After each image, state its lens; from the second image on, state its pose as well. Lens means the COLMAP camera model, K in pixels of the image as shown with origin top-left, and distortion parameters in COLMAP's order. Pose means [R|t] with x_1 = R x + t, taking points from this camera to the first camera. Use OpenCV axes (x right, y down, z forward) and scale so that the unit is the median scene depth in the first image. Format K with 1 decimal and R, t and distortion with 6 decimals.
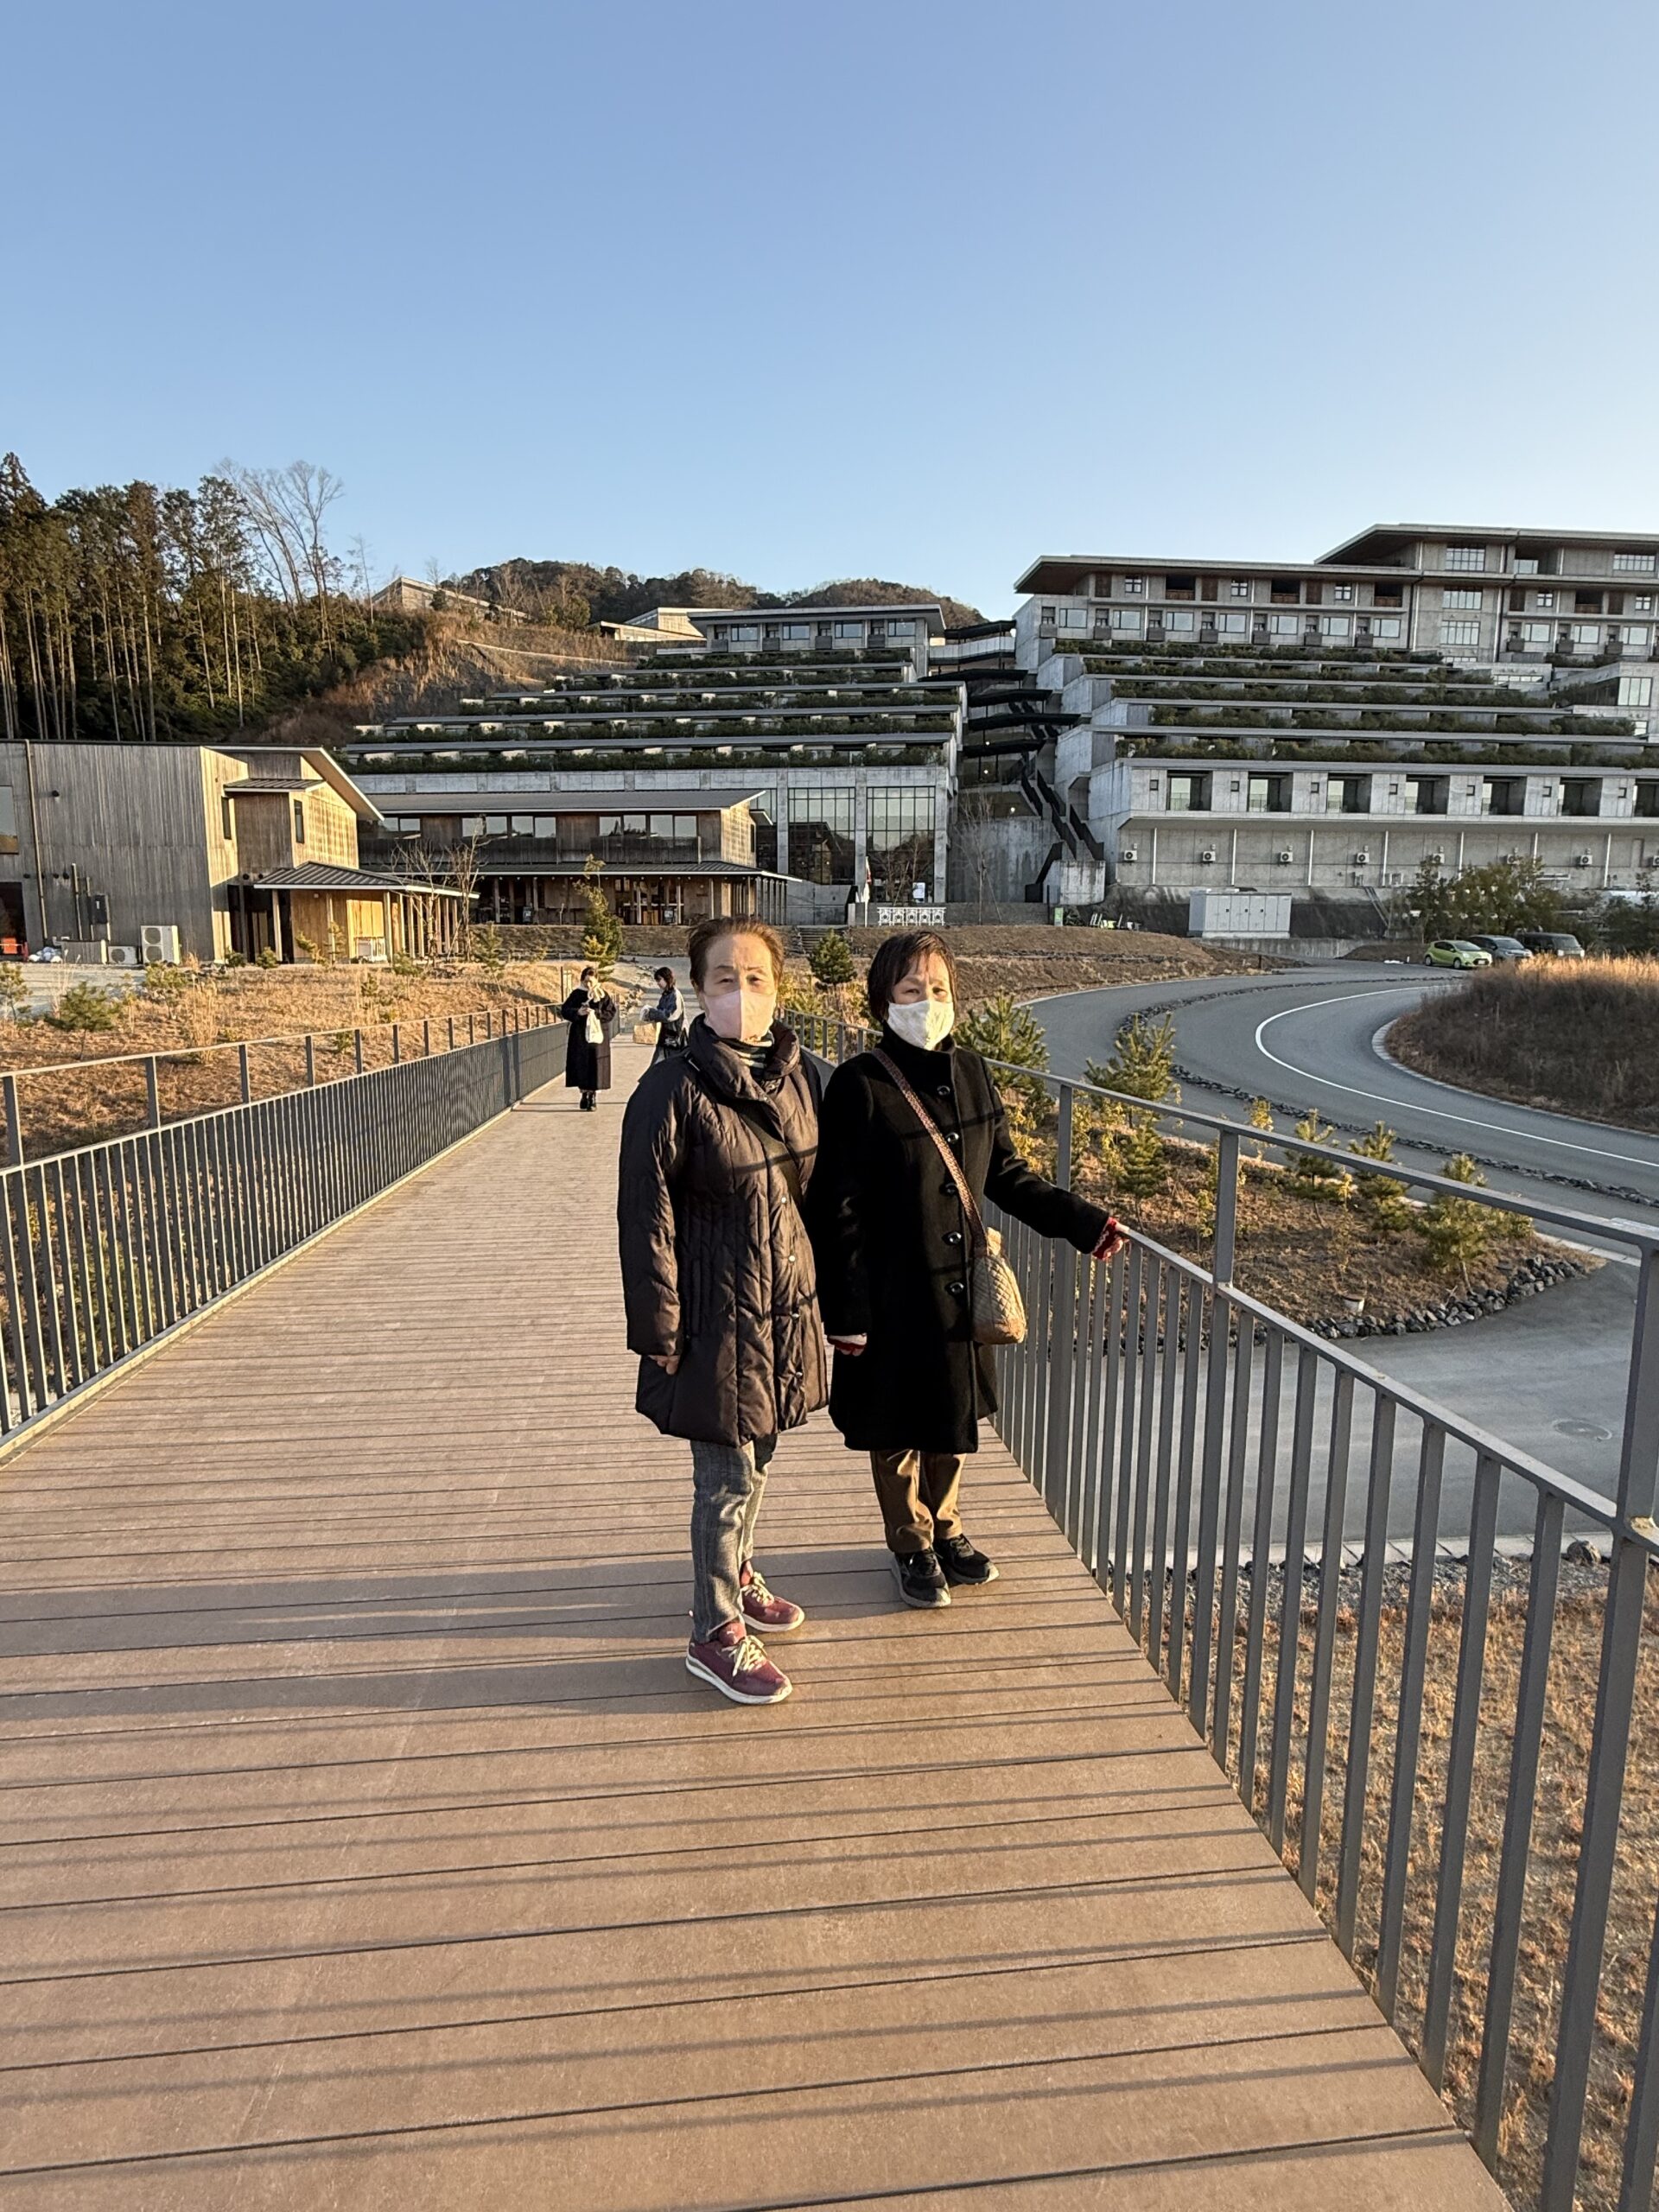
lens RADIAL K [[1210.2, 0, 829.5], [0, 1210.2, 1106.0], [0, 0, 1]] dist [0.008298, -0.000028]
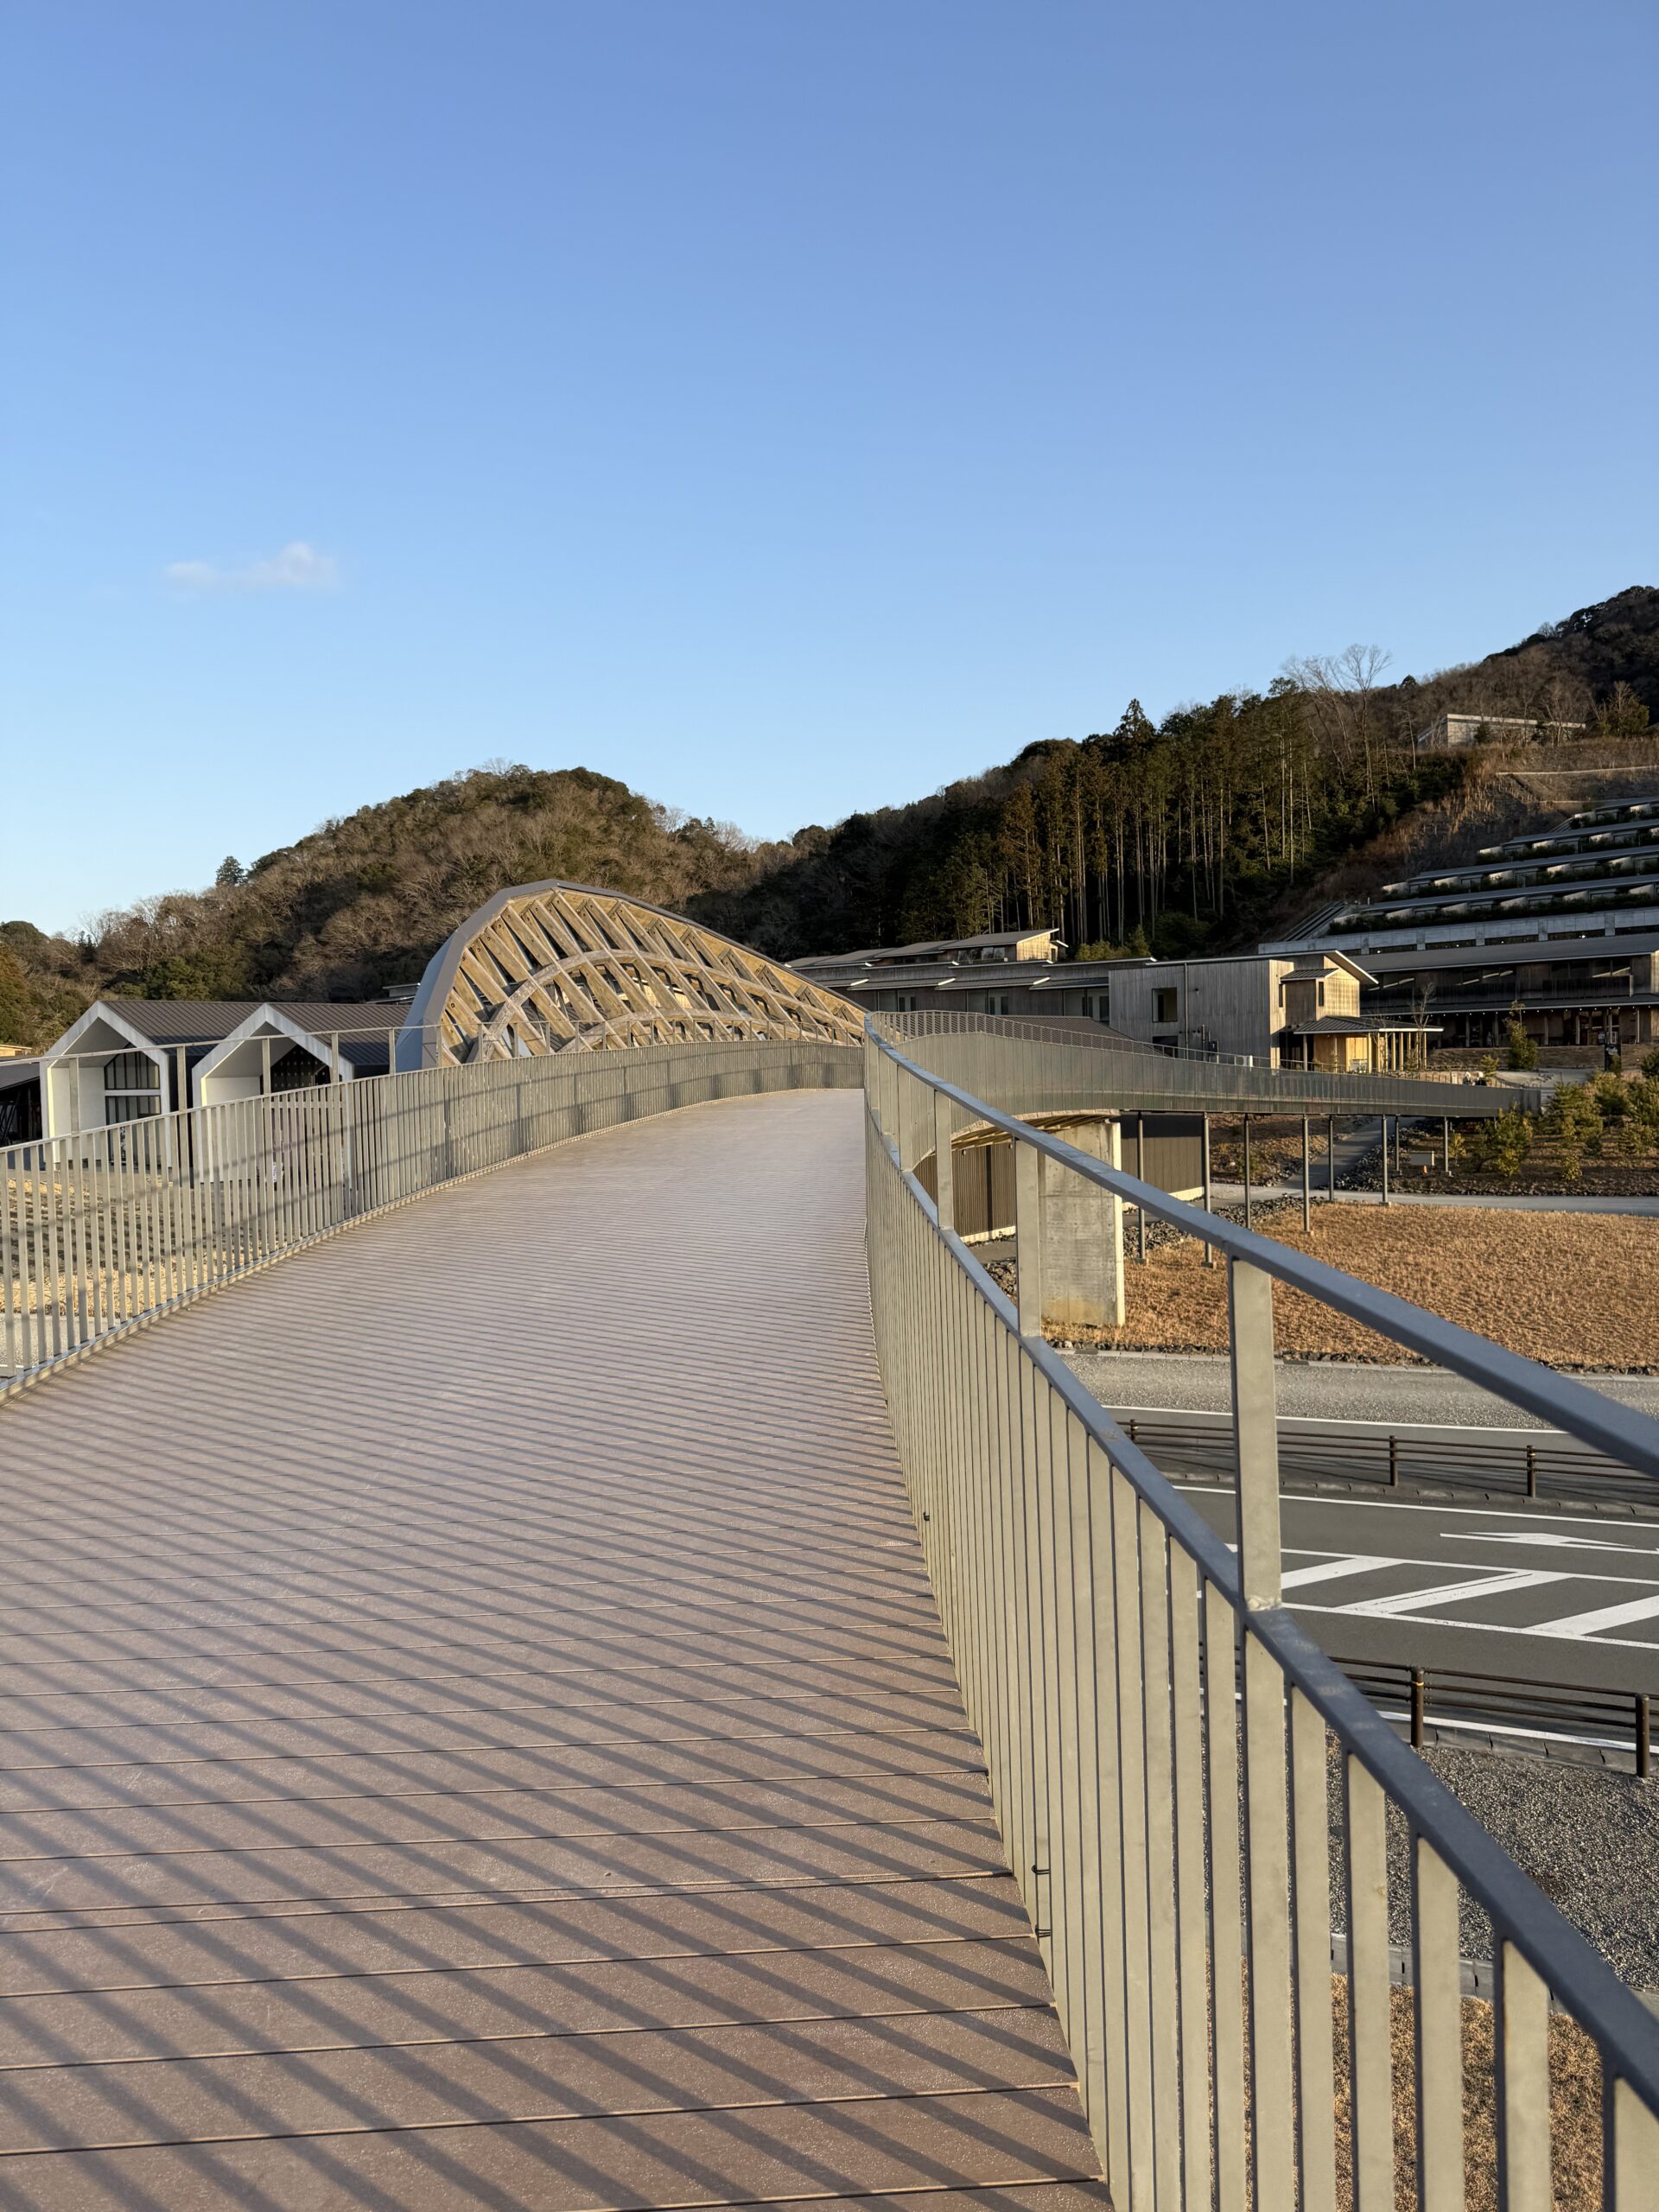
lens RADIAL K [[1546.4, 0, 829.5], [0, 1546.4, 1106.0], [0, 0, 1]] dist [0.096505, -0.187324]
pose [[0.745317, -0.006467, -0.666679, 0.184362], [-0.069191, 0.993803, -0.086992, 0.058530], [0.663110, 0.110965, 0.740251, -0.385990]]
